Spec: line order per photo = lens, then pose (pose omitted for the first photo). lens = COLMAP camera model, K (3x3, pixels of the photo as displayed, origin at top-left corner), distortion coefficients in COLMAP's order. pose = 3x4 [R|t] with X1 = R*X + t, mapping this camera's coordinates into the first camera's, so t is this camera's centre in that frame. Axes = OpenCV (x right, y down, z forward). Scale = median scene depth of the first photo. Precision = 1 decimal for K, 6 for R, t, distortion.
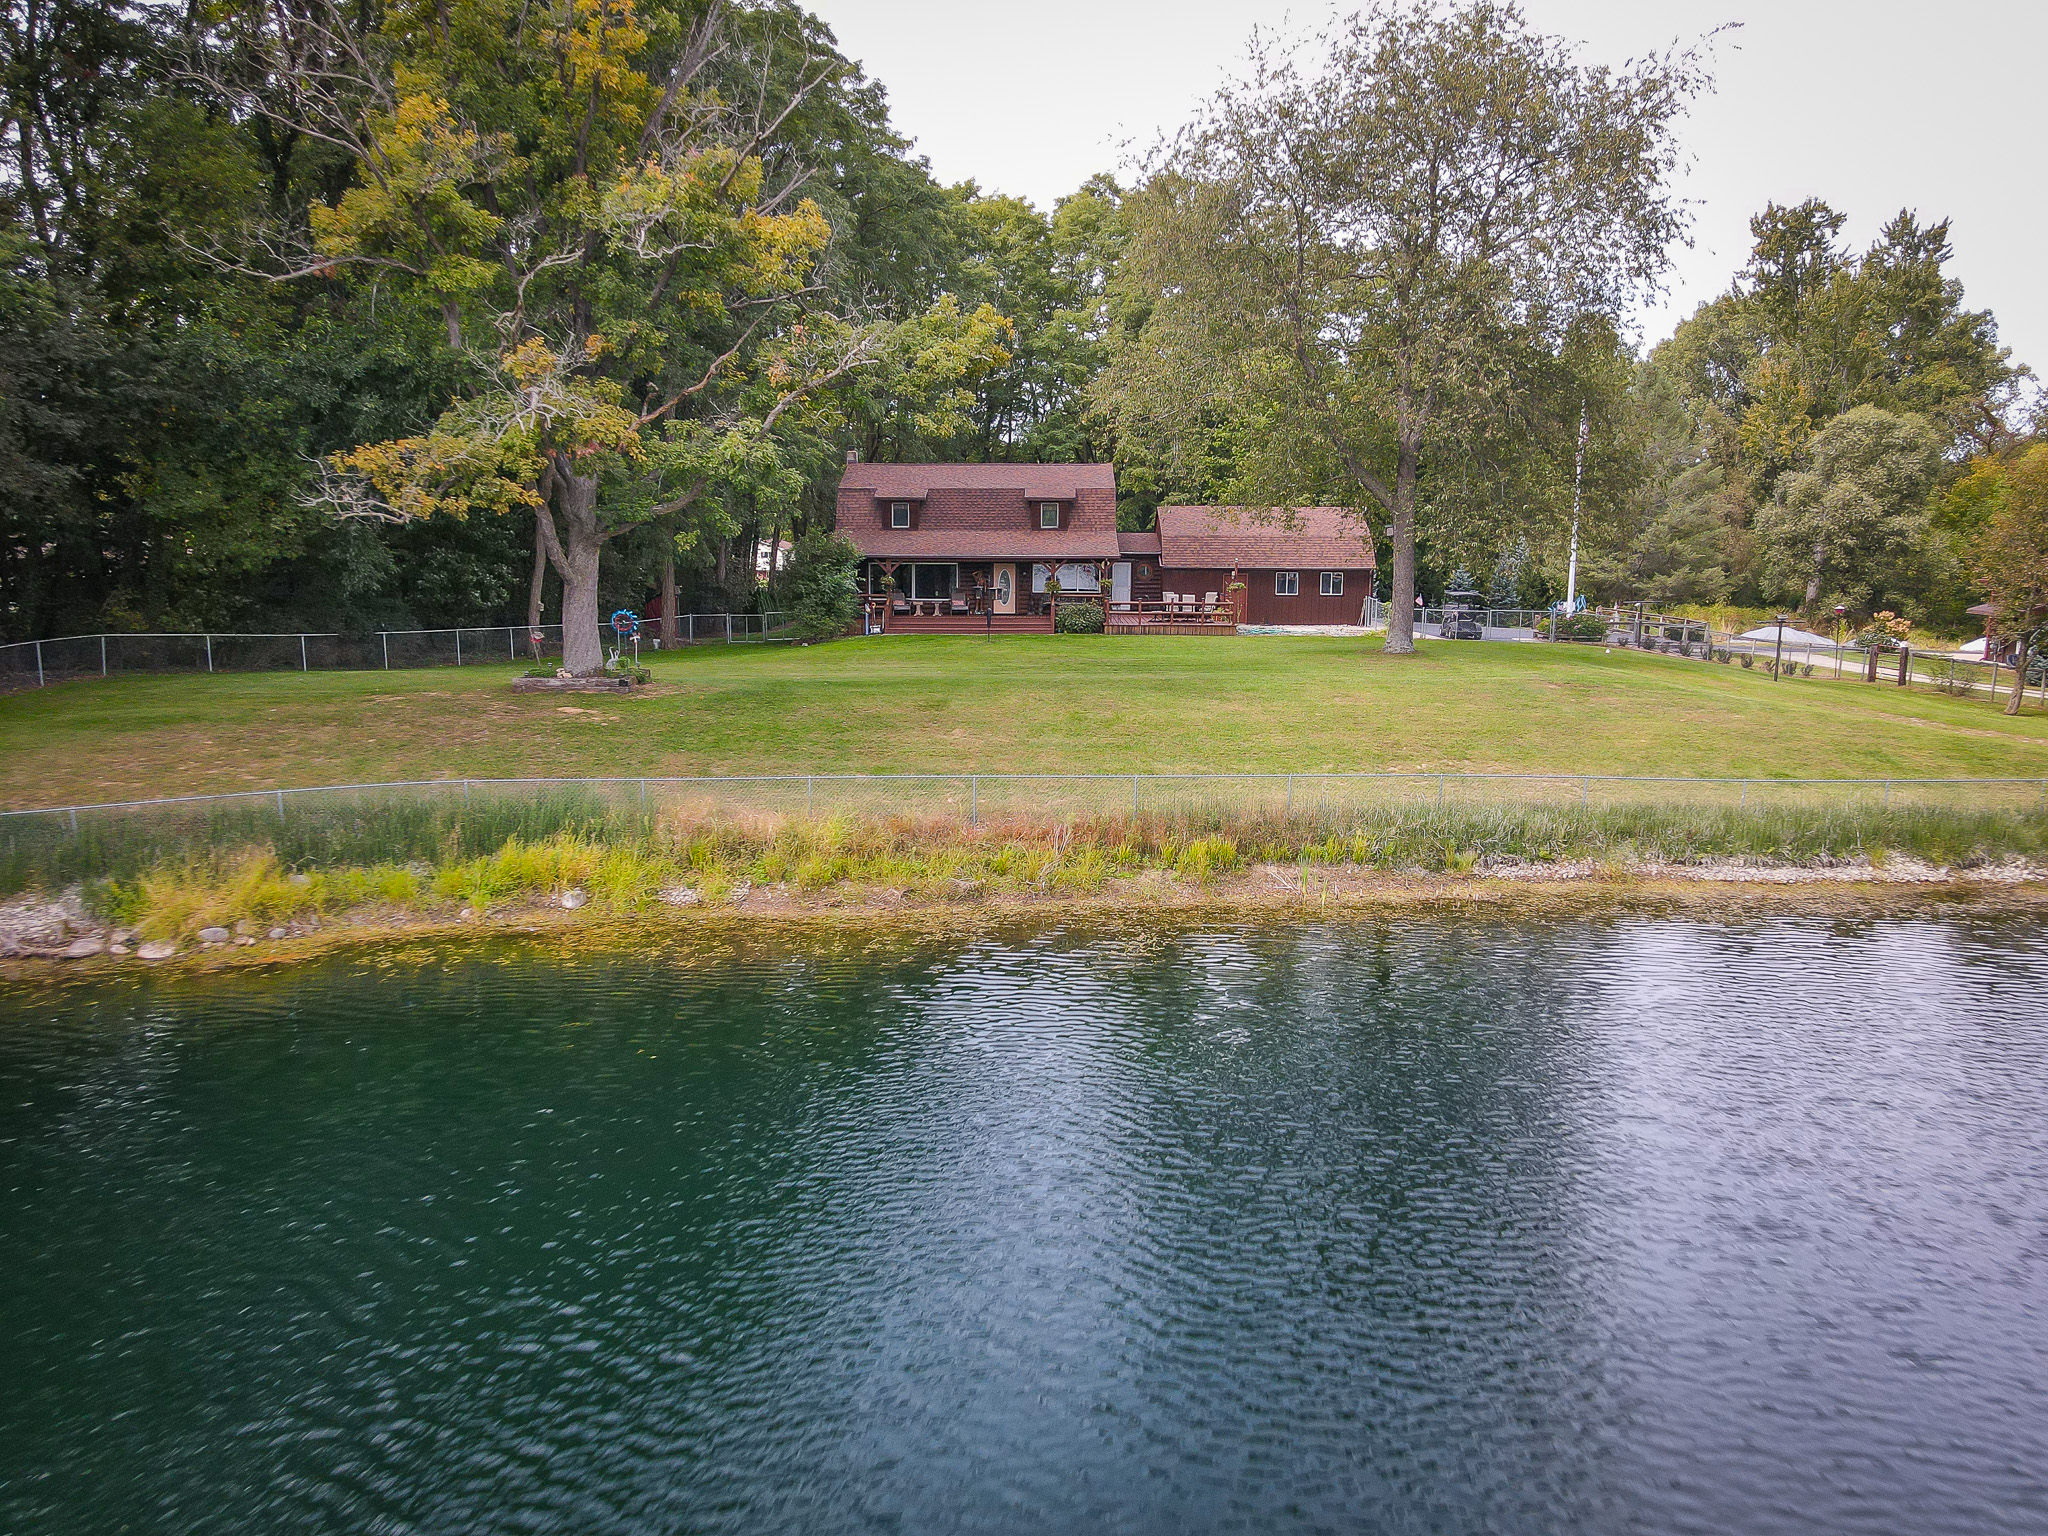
lens RADIAL K [[1494.4, 0, 1018.4], [0, 1494.4, 762.5], [0, 0, 1]] dist [0.012979, 0.004777]
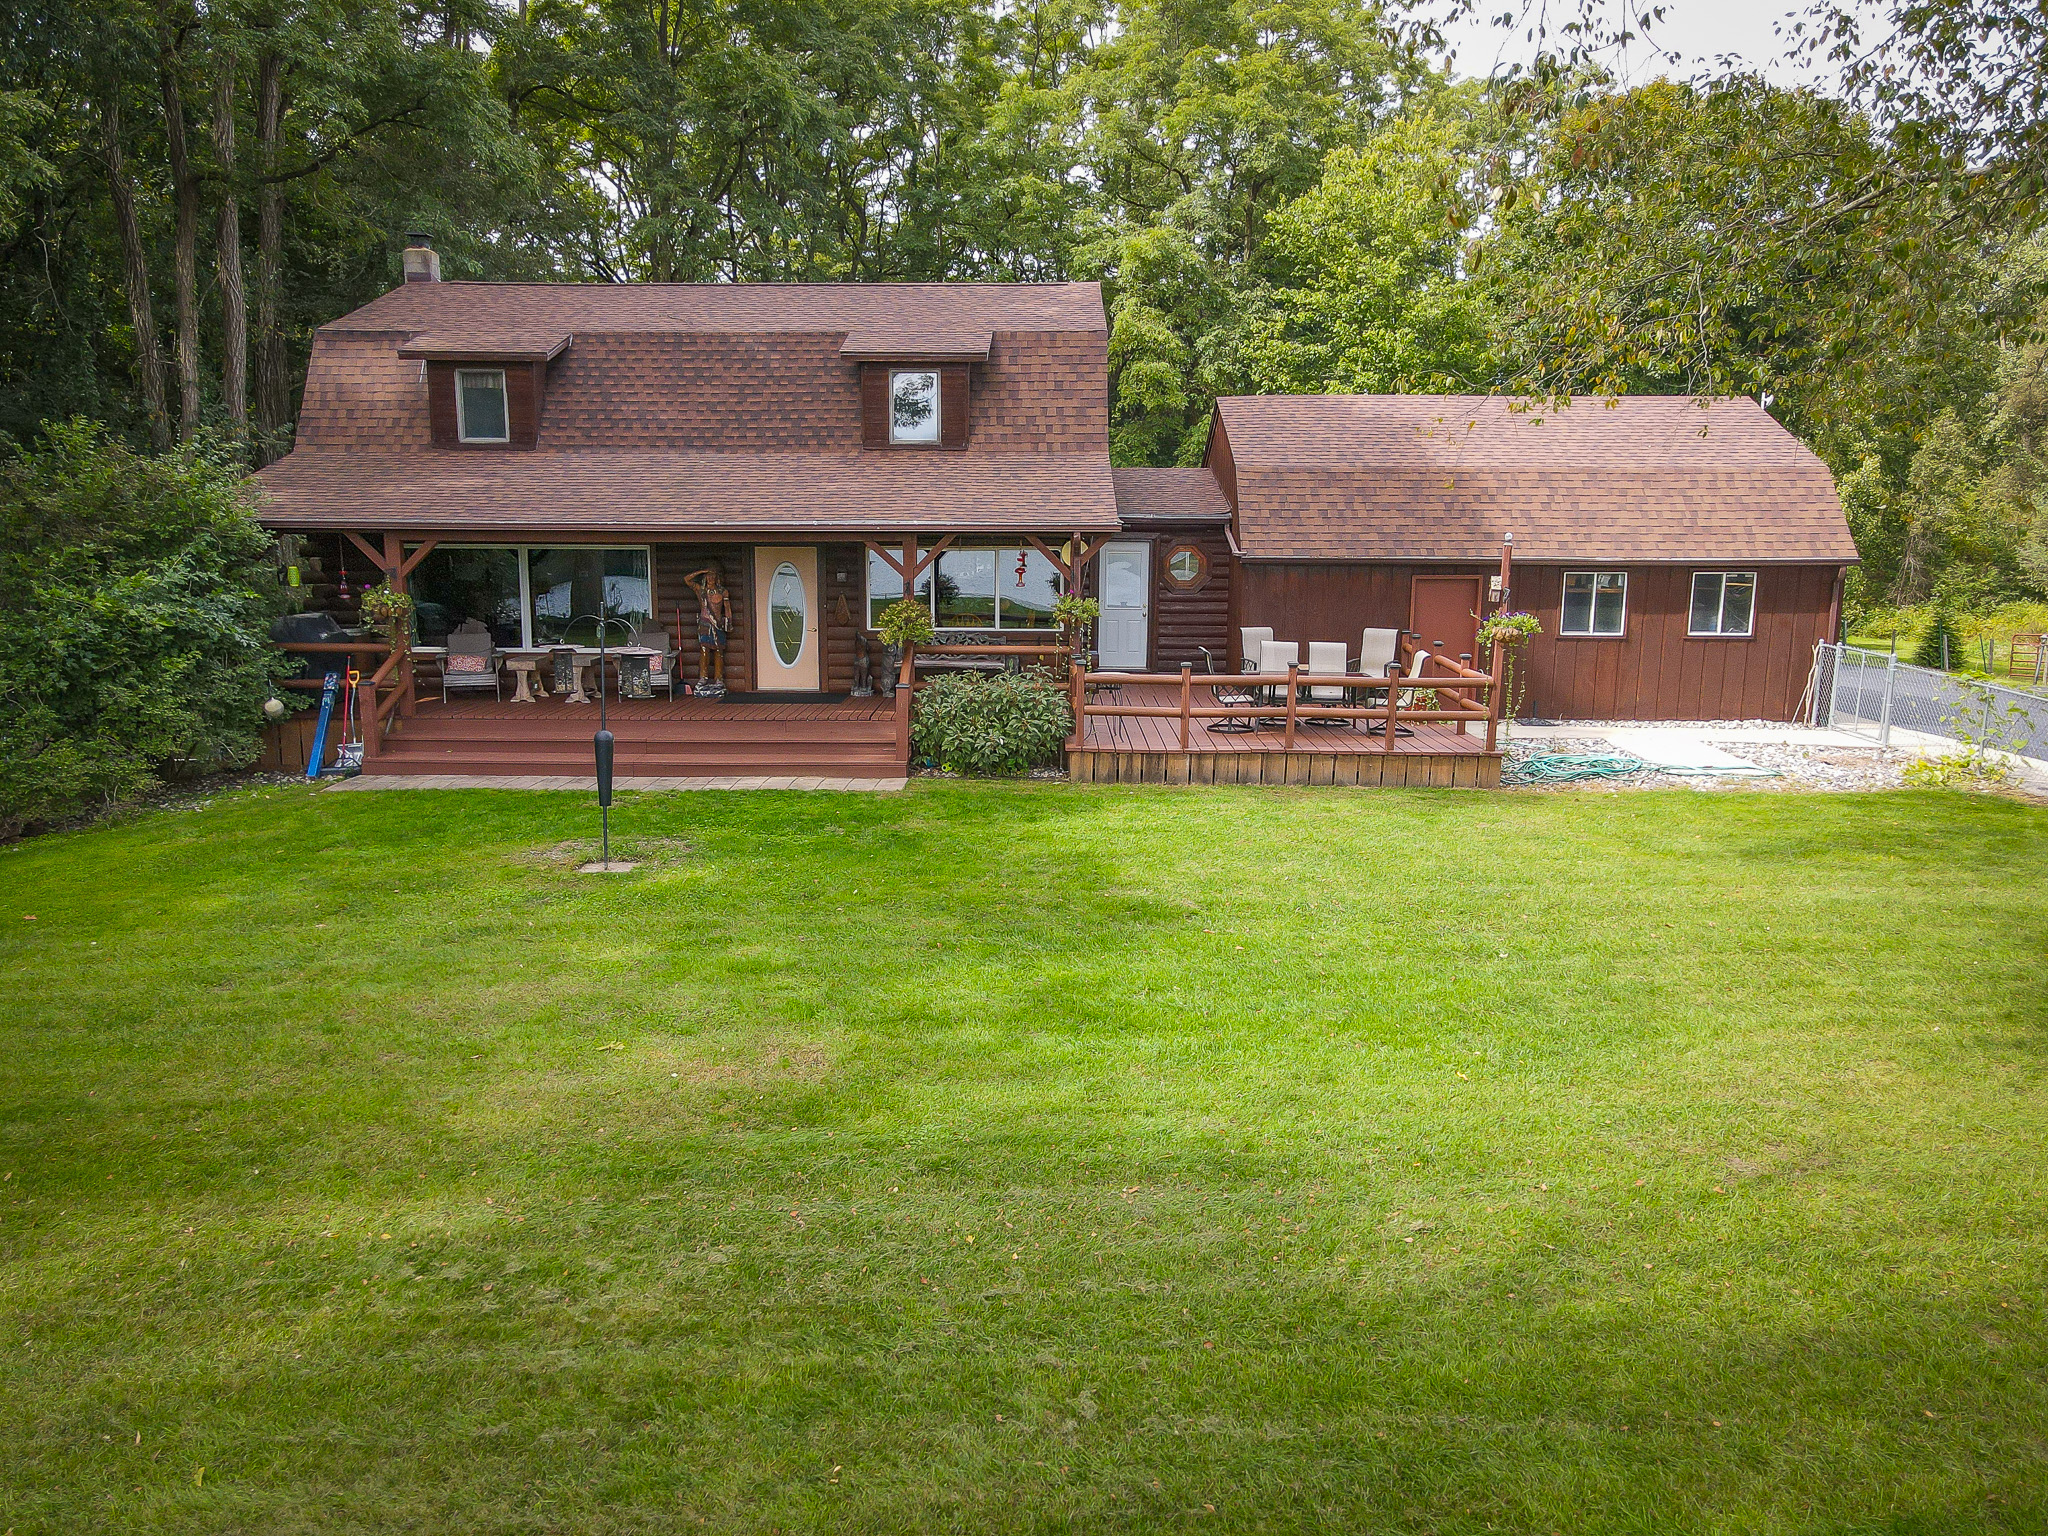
lens RADIAL K [[1494.4, 0, 1007.2], [0, 1494.4, 760.7], [0, 0, 1]] dist [0.012979, 0.004777]
pose [[0.999983, 0.000894, -0.005822, 0.044530], [-0.000782, 0.999816, 0.019187, -0.091631], [0.005839, -0.019182, 0.999799, 0.663954]]
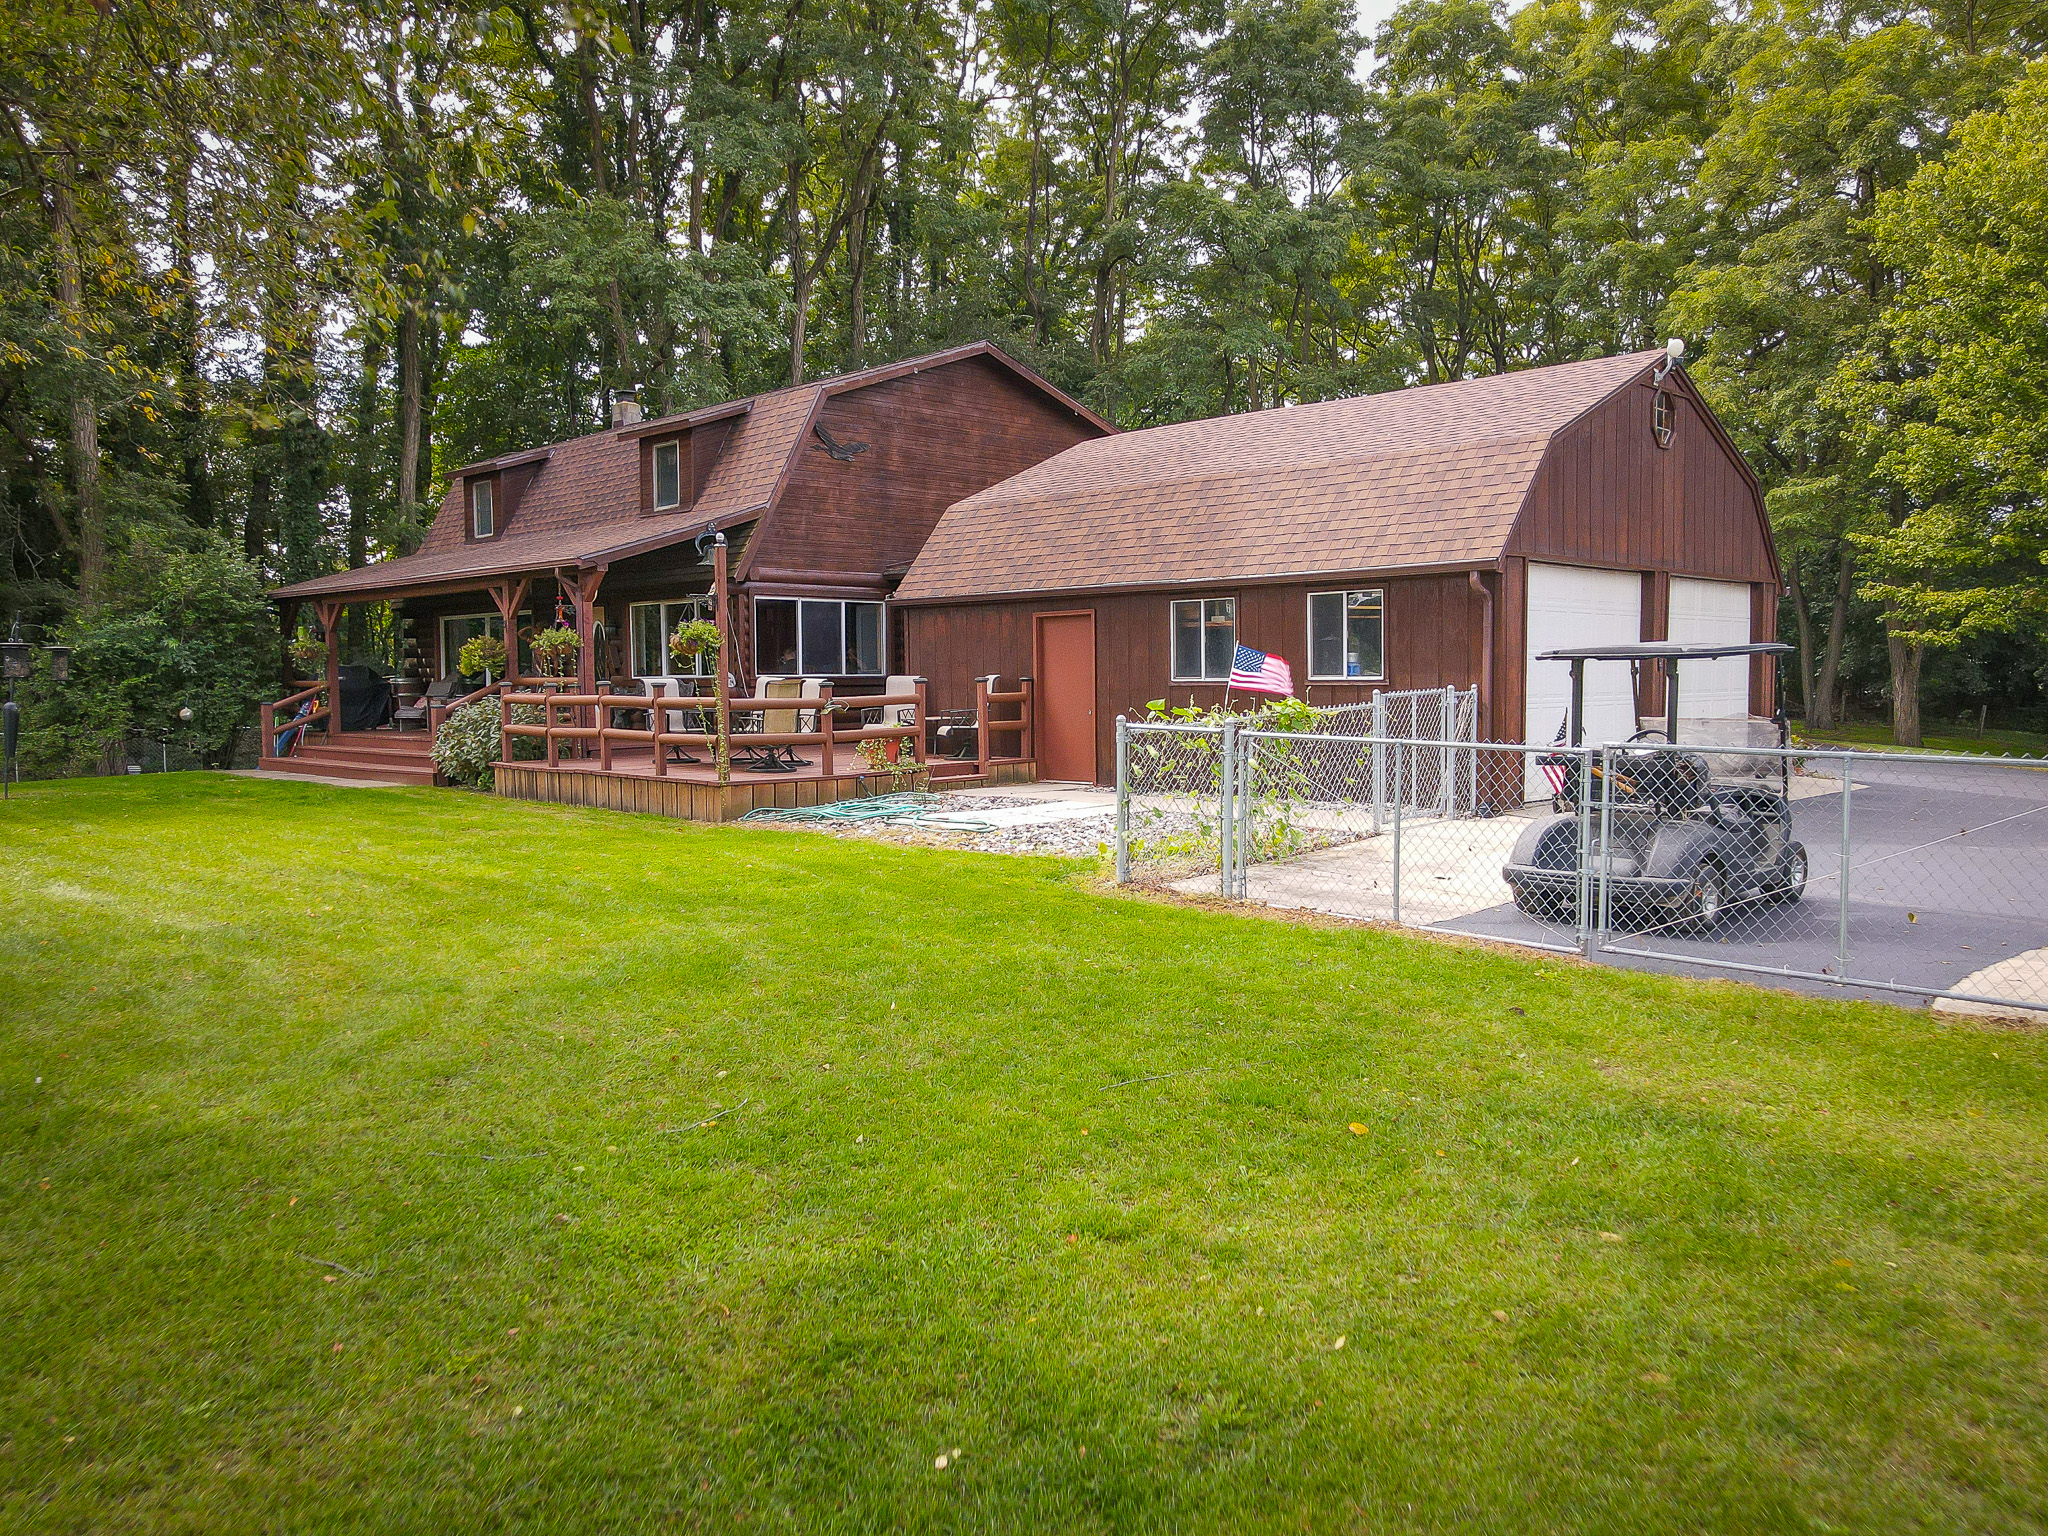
lens RADIAL K [[1494.4, 0, 1024.8], [0, 1494.4, 765.8], [0, 0, 1]] dist [0.012979, 0.004777]
pose [[0.716162, 0.030422, -0.697271, 0.350800], [-0.100091, 0.993199, -0.059469, -0.080822], [0.690720, 0.112380, 0.714337, 0.813392]]
